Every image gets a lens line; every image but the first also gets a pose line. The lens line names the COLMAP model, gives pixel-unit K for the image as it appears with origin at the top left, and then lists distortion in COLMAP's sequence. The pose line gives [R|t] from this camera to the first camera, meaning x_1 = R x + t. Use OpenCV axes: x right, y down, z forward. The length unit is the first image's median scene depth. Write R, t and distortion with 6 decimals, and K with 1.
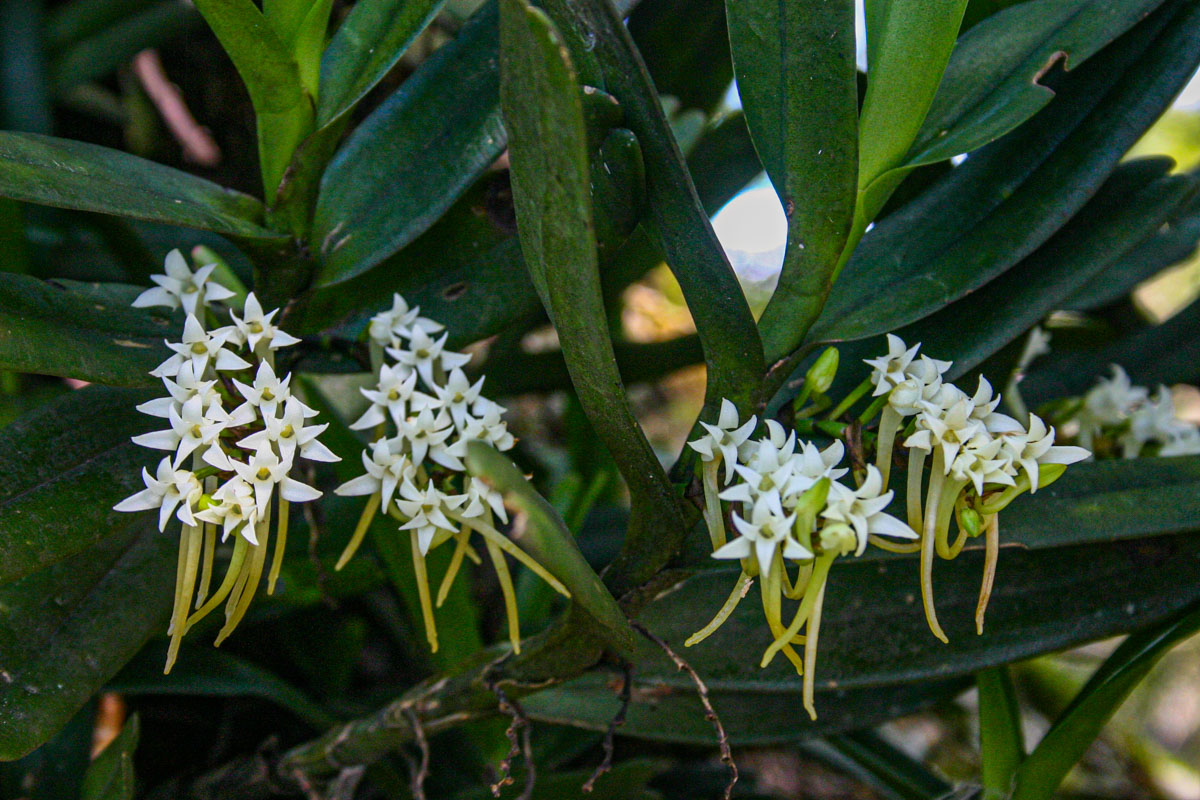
lens RADIAL K [[2755.1, 0, 573.2], [0, 2755.1, 396.5], [0, 0, 1]] dist [0.021519, -0.824280]
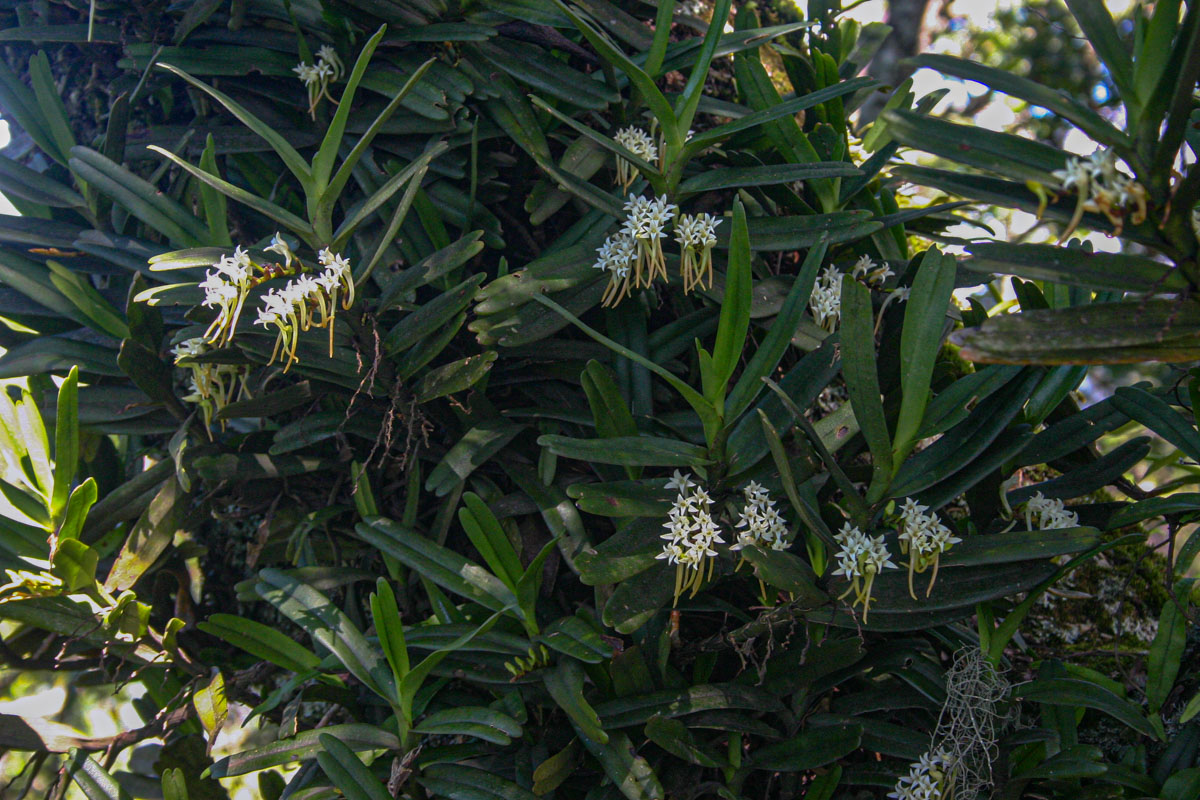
lens RADIAL K [[2755.1, 0, 573.2], [0, 2755.1, 396.5], [0, 0, 1]] dist [0.021519, -0.824280]
pose [[0.966868, -0.011481, -0.255018, 0.548826], [0.023180, 0.998810, 0.042916, -0.279684], [0.254222, -0.047406, 0.965983, -2.071473]]
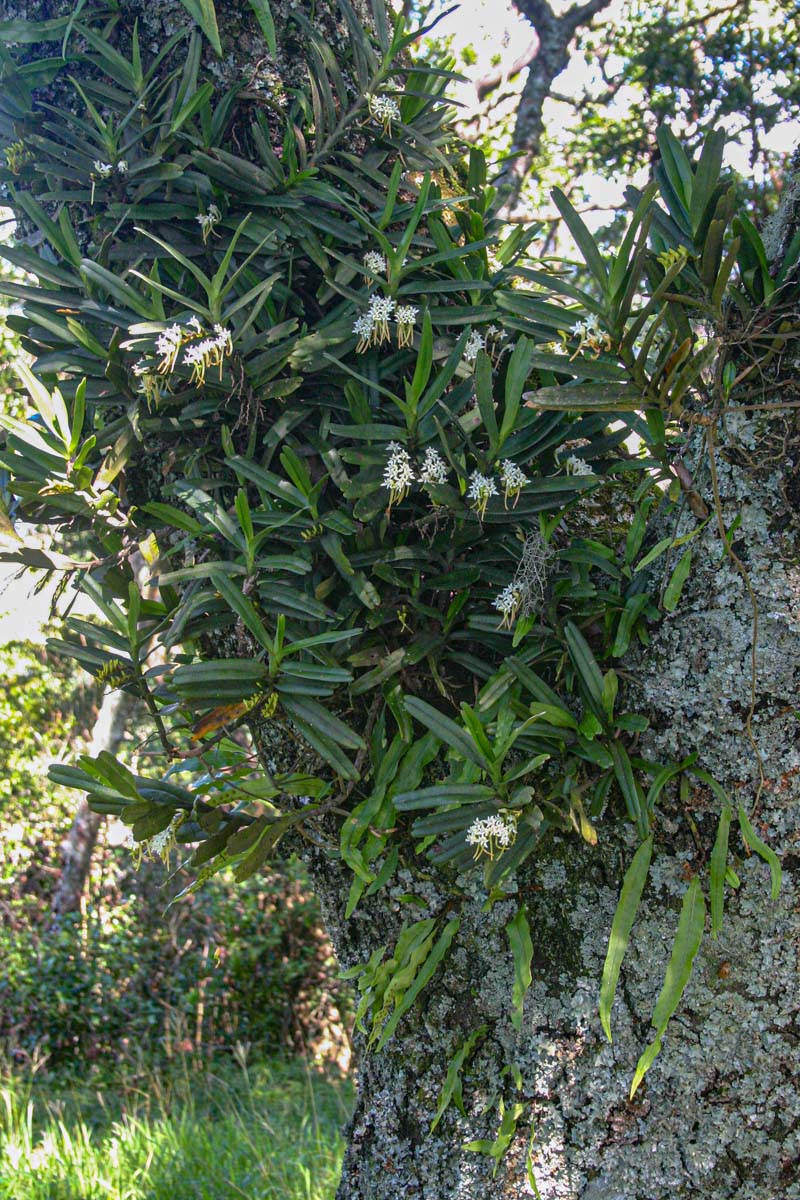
lens RADIAL K [[2084.2, 0, 400.0], [0, 2084.2, 600.0], [0, 0, 1]] dist [0.007887, -0.000463]
pose [[0.977434, 0.048717, -0.205549, 0.876731], [-0.008616, 0.981428, 0.191635, -0.617322], [0.211067, -0.185540, 0.959701, -3.654405]]
